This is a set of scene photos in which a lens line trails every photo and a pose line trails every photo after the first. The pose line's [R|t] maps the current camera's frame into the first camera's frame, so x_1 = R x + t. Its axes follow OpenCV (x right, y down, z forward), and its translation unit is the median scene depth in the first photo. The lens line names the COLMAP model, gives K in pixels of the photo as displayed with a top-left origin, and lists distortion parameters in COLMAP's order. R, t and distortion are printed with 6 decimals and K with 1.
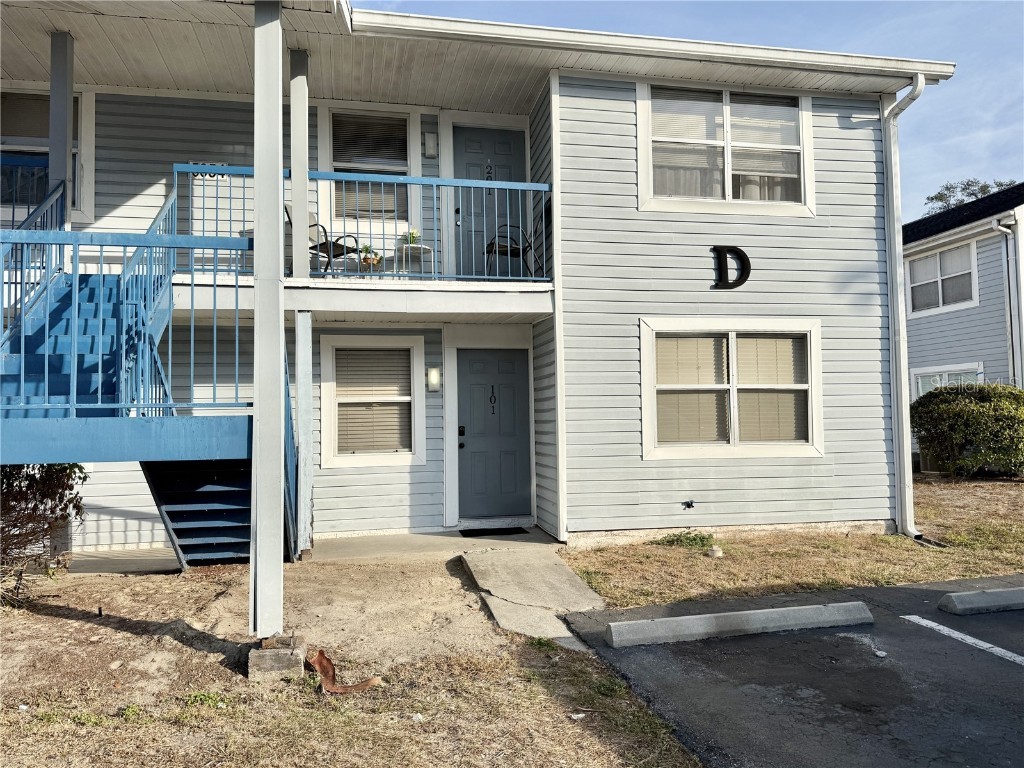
lens RADIAL K [[741.7, 0, 546.4], [0, 741.7, 378.5], [0, 0, 1]] dist [0.146036, -0.241706]
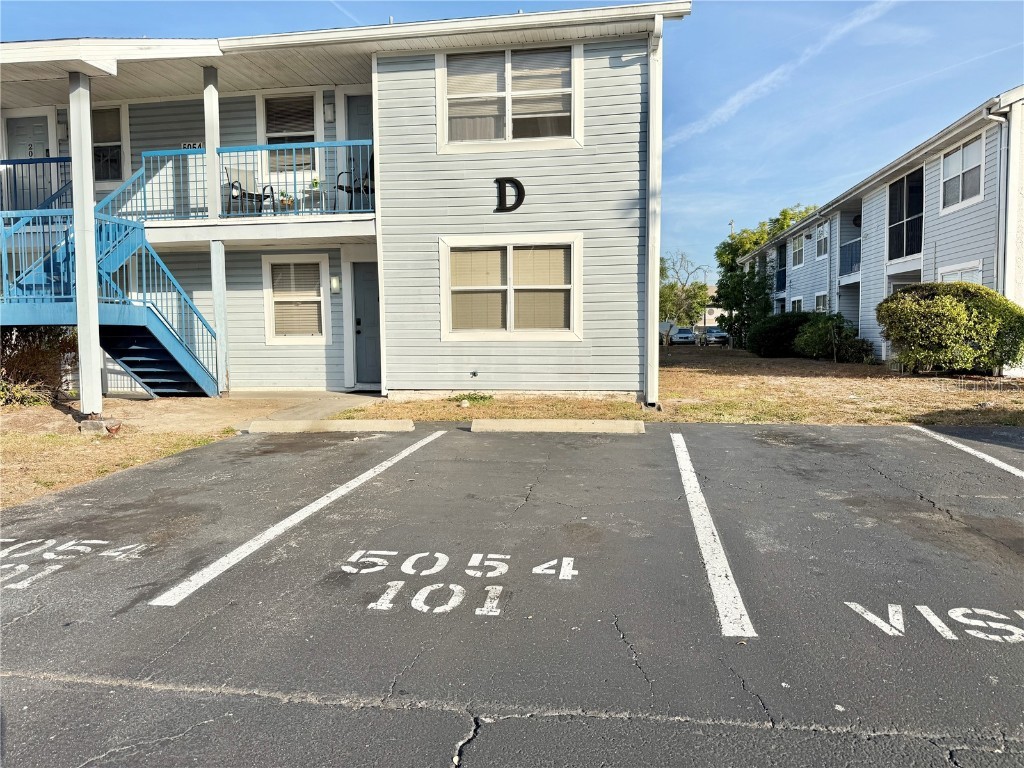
lens RADIAL K [[741.7, 0, 546.4], [0, 741.7, 378.5], [0, 0, 1]] dist [0.146036, -0.241706]
pose [[0.934526, 0.028146, -0.354780, 0.769676], [0.013870, 0.993230, 0.115332, 0.019853], [0.355624, -0.112701, 0.927809, -0.214034]]
